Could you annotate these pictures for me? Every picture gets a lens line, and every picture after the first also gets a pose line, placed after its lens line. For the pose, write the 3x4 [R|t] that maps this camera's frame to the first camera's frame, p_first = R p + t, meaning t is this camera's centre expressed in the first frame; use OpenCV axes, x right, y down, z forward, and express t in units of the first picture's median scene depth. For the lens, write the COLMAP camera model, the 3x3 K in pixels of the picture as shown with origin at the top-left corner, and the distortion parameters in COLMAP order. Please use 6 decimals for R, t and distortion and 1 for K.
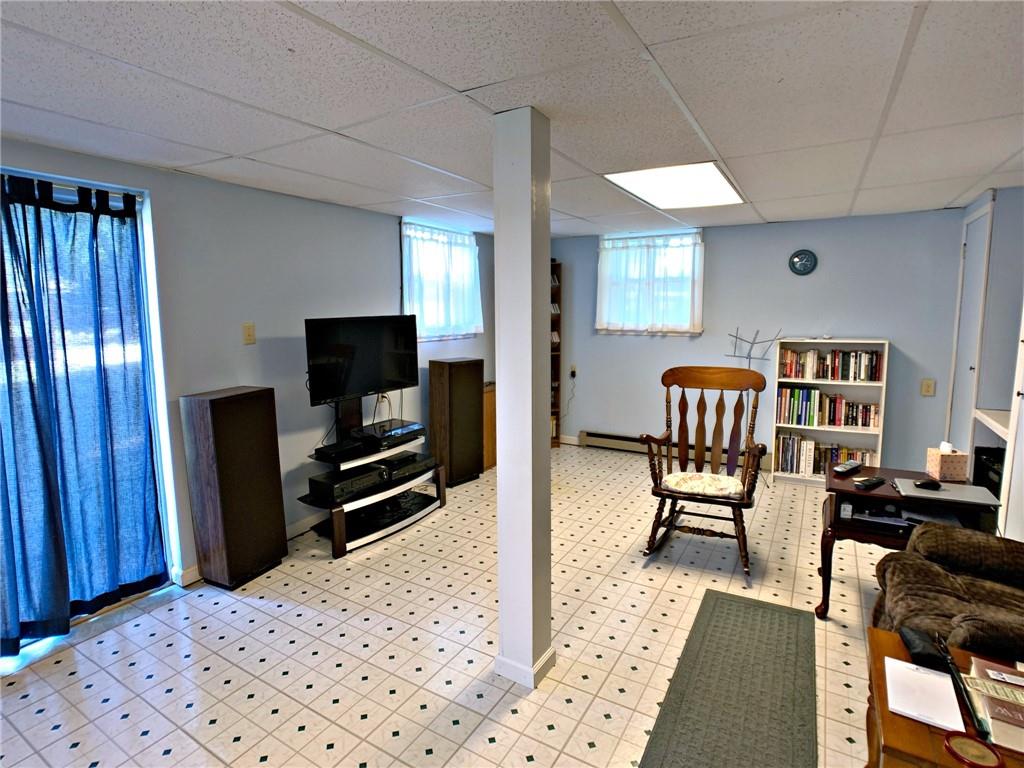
lens RADIAL K [[524.1, 0, 510.9], [0, 524.1, 374.1], [0, 0, 1]] dist [-0.043072, 0.012782]
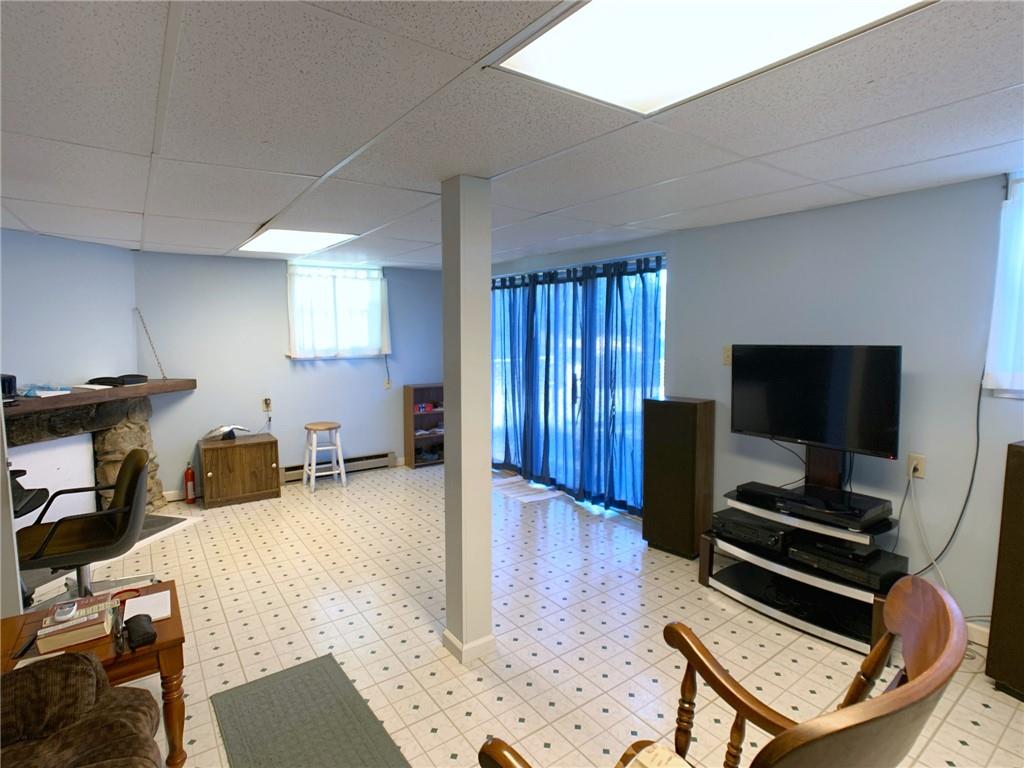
lens RADIAL K [[524.1, 0, 510.9], [0, 524.1, 374.1], [0, 0, 1]] dist [-0.043072, 0.012782]
pose [[-0.388174, 0.070390, -0.918894, 0.880918], [-0.123707, 0.984075, 0.127641, -0.151817], [0.913246, 0.163220, -0.373284, 1.246551]]
